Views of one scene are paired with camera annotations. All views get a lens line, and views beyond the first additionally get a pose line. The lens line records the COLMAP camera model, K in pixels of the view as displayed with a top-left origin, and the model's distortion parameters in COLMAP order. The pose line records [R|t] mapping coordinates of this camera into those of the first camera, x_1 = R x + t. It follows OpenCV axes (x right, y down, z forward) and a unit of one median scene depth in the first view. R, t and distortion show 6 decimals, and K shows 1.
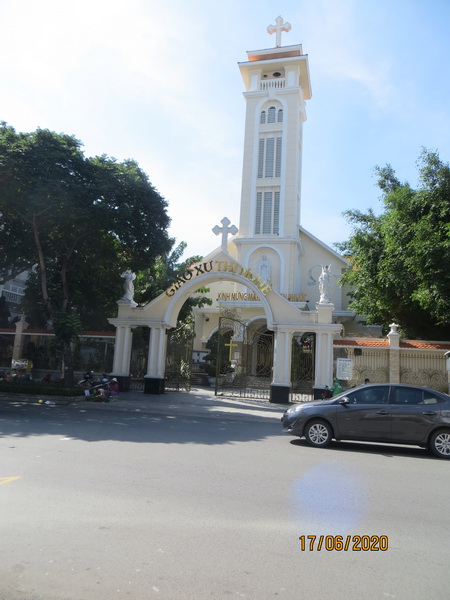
lens RADIAL K [[449.5, 0, 225.0], [0, 449.5, 300.0], [0, 0, 1]] dist [-0.005663, -0.000696]
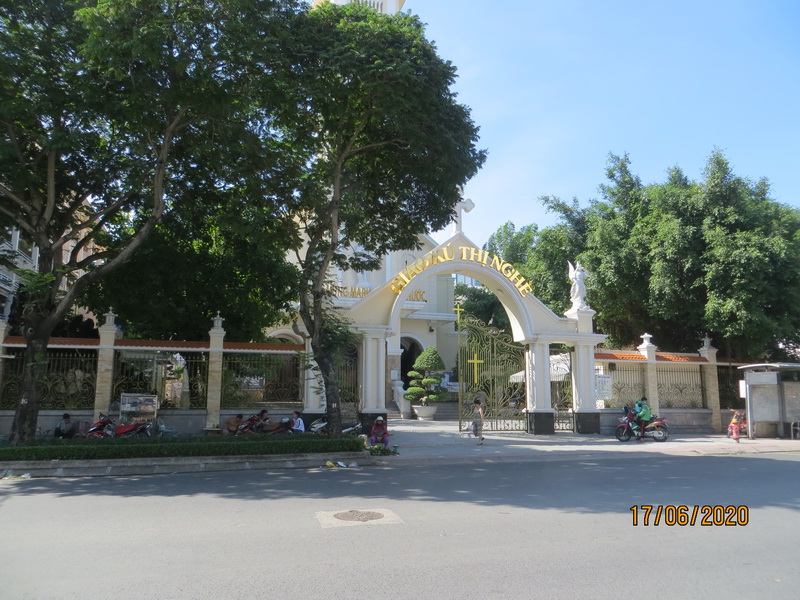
lens RADIAL K [[599.4, 0, 400.0], [0, 599.4, 300.0], [0, 0, 1]] dist [-0.005663, -0.000696]
pose [[0.835156, 0.035319, 0.548879, -0.670579], [-0.043571, 0.999048, 0.002009, 0.002800], [-0.548285, -0.025593, 0.835900, 0.261736]]
